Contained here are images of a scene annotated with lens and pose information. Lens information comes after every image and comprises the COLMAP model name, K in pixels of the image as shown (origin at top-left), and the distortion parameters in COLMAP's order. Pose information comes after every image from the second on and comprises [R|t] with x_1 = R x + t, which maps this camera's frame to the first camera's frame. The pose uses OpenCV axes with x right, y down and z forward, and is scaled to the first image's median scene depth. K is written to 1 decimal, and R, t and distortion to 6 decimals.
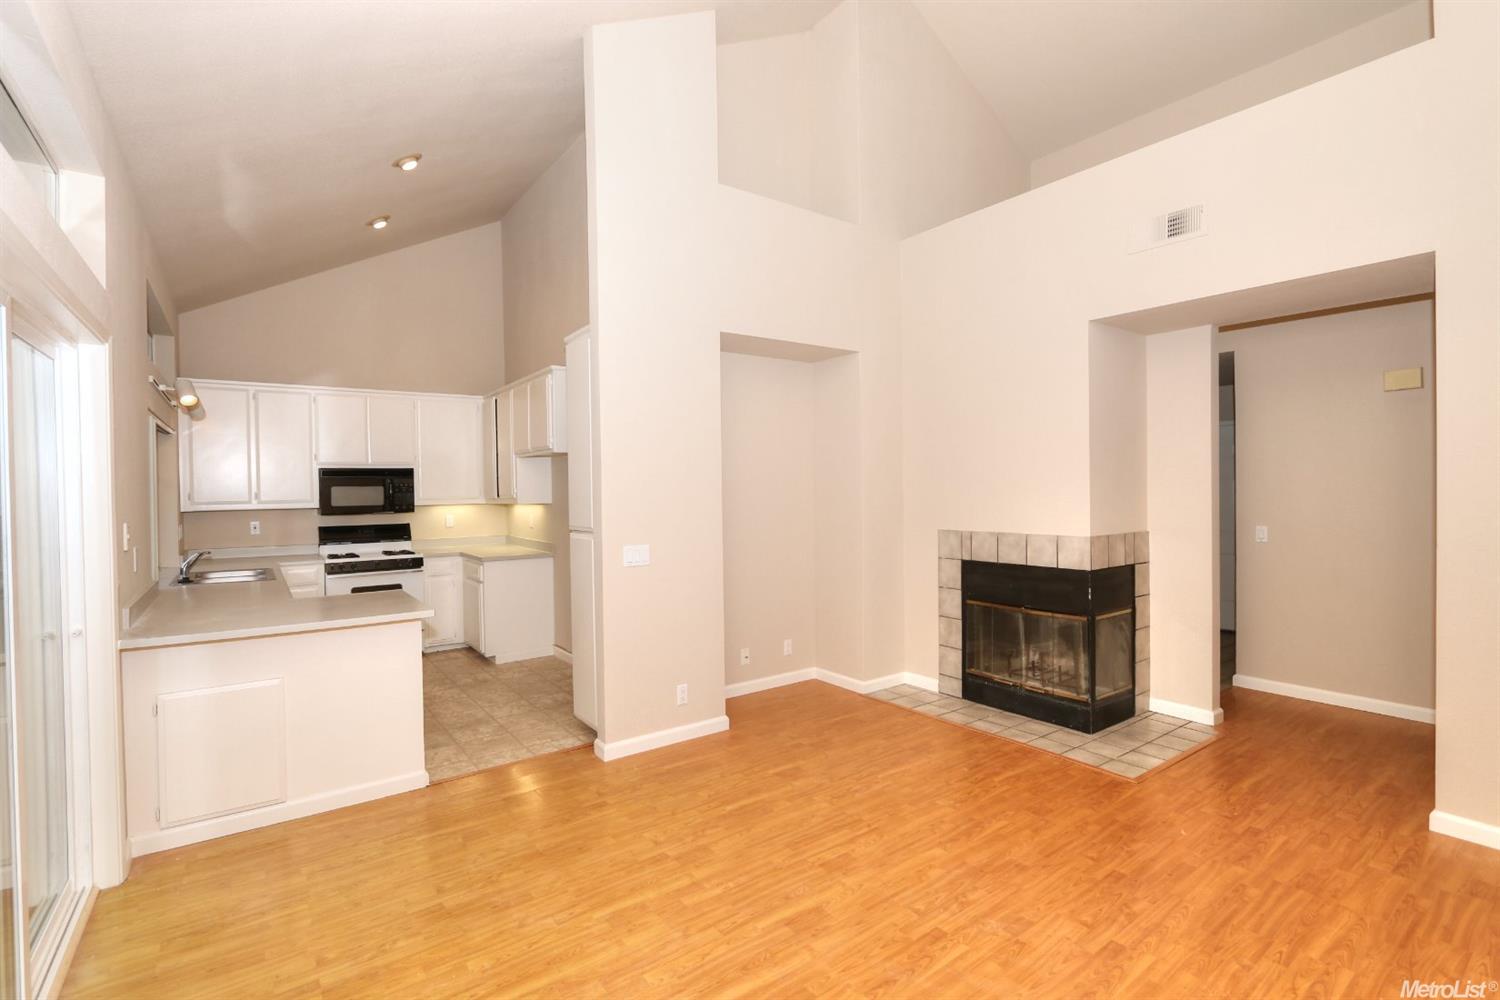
lens RADIAL K [[683.8, 0, 740.8], [0, 683.8, 496.9], [0, 0, 1]] dist [-0.017534, 0.000651]
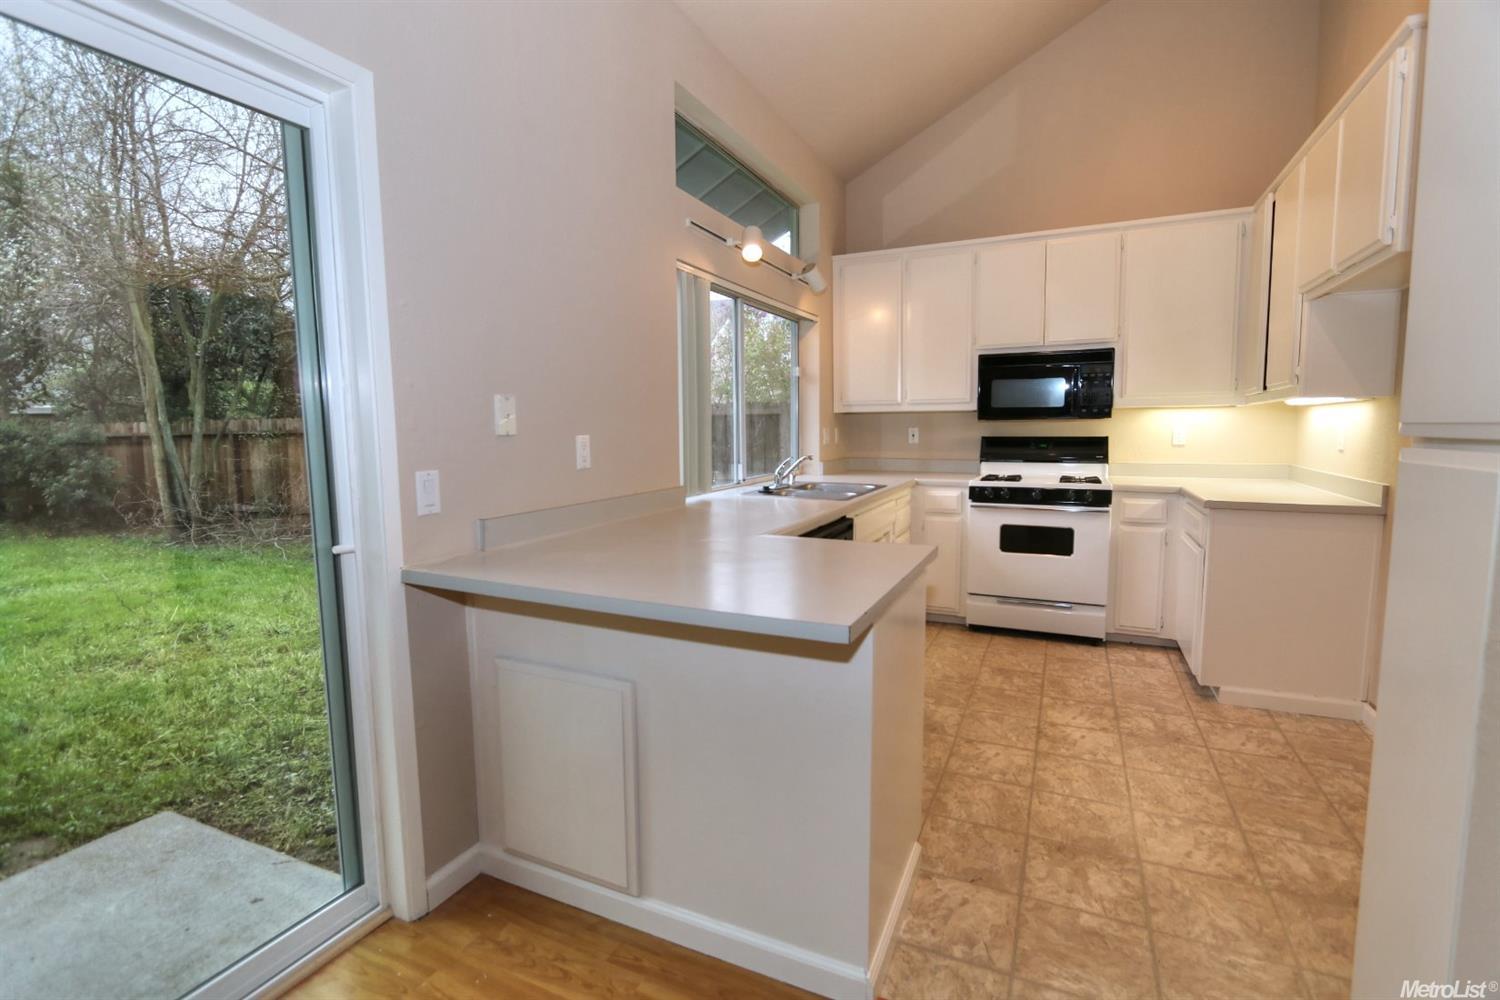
lens RADIAL K [[687.7, 0, 746.4], [0, 687.7, 494.9], [0, 0, 1]] dist [-0.010461, 0.000030]
pose [[0.477985, 0.092711, -0.873461, -0.109462], [-0.000626, 0.994450, 0.105210, 0.037114], [0.878368, -0.049742, 0.475391, 0.548741]]
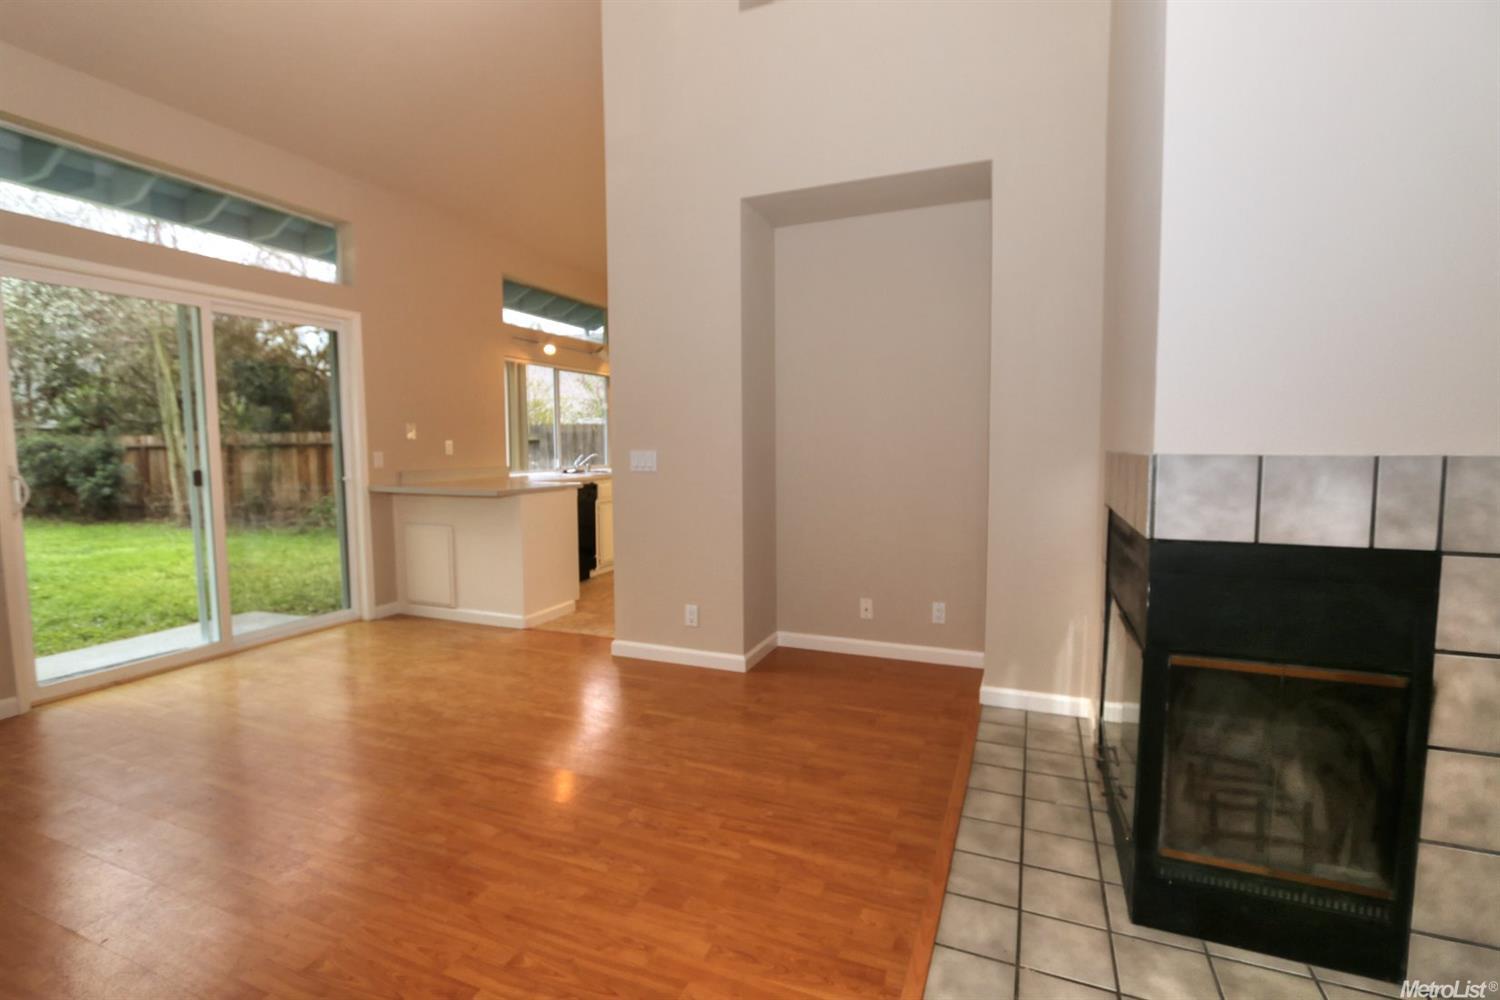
lens RADIAL K [[687.7, 0, 746.4], [0, 687.7, 494.9], [0, 0, 1]] dist [-0.010461, 0.000030]
pose [[0.518107, 0.069912, -0.852454, 0.646160], [-0.006239, 0.996936, 0.077969, 0.045091], [0.855293, -0.035078, 0.516955, 0.512918]]
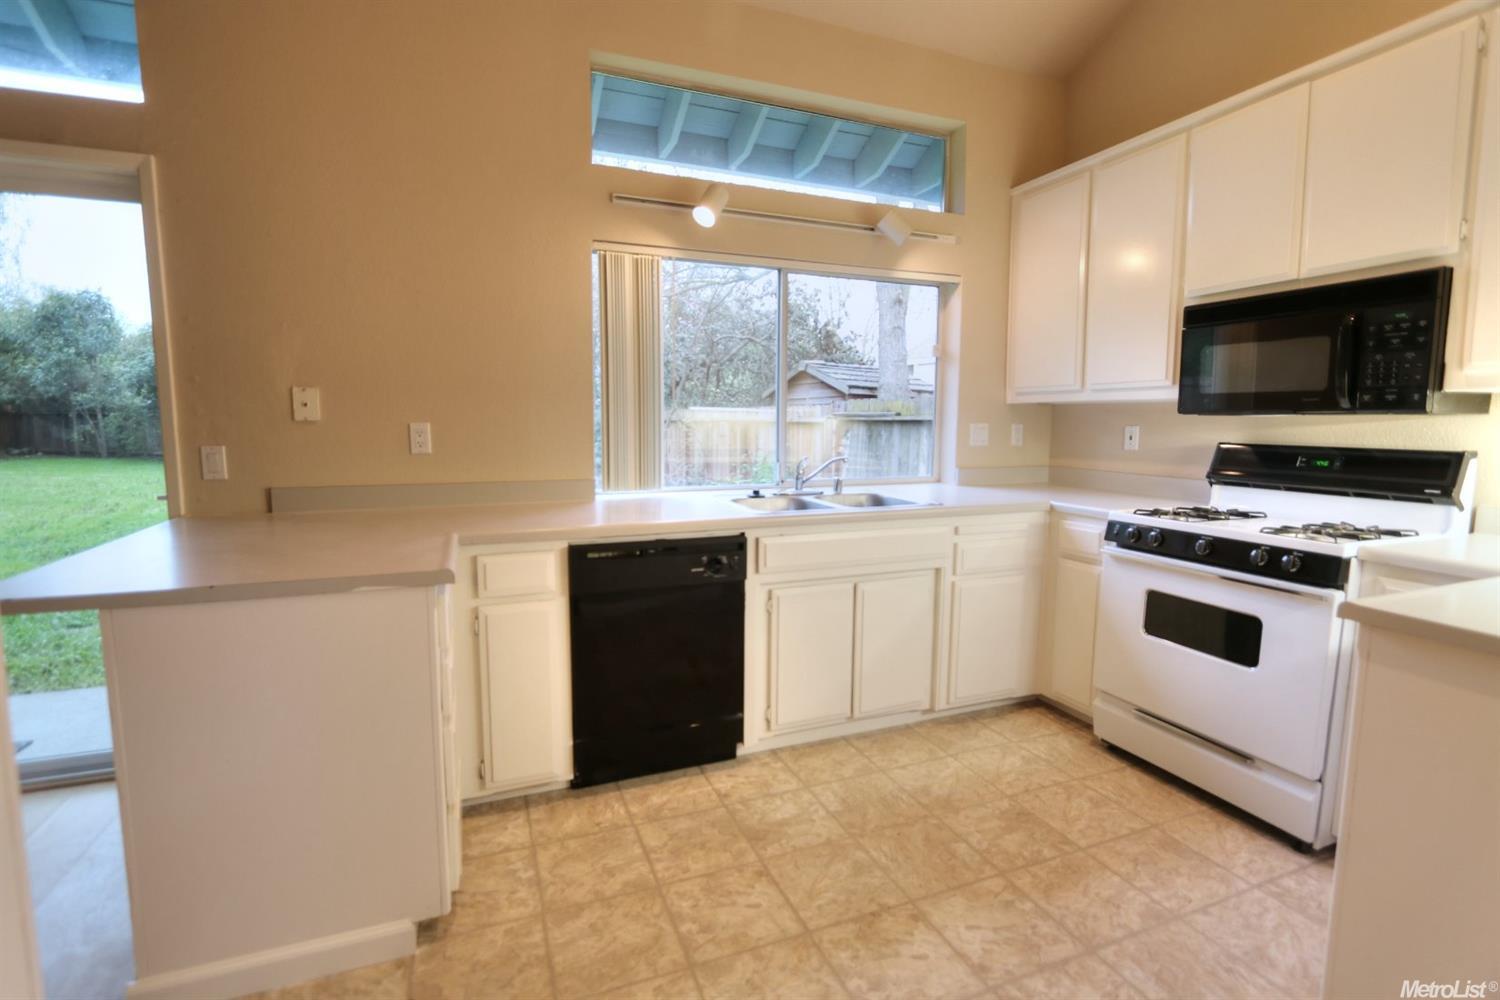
lens RADIAL K [[689.6, 0, 734.9], [0, 689.6, 495.6], [0, 0, 1]] dist [-0.009629, -0.000280]
pose [[-0.255081, 0.114666, -0.960097, -0.138560], [-0.007027, 0.992697, 0.120427, 0.034196], [0.966894, 0.037465, -0.252412, 1.076464]]
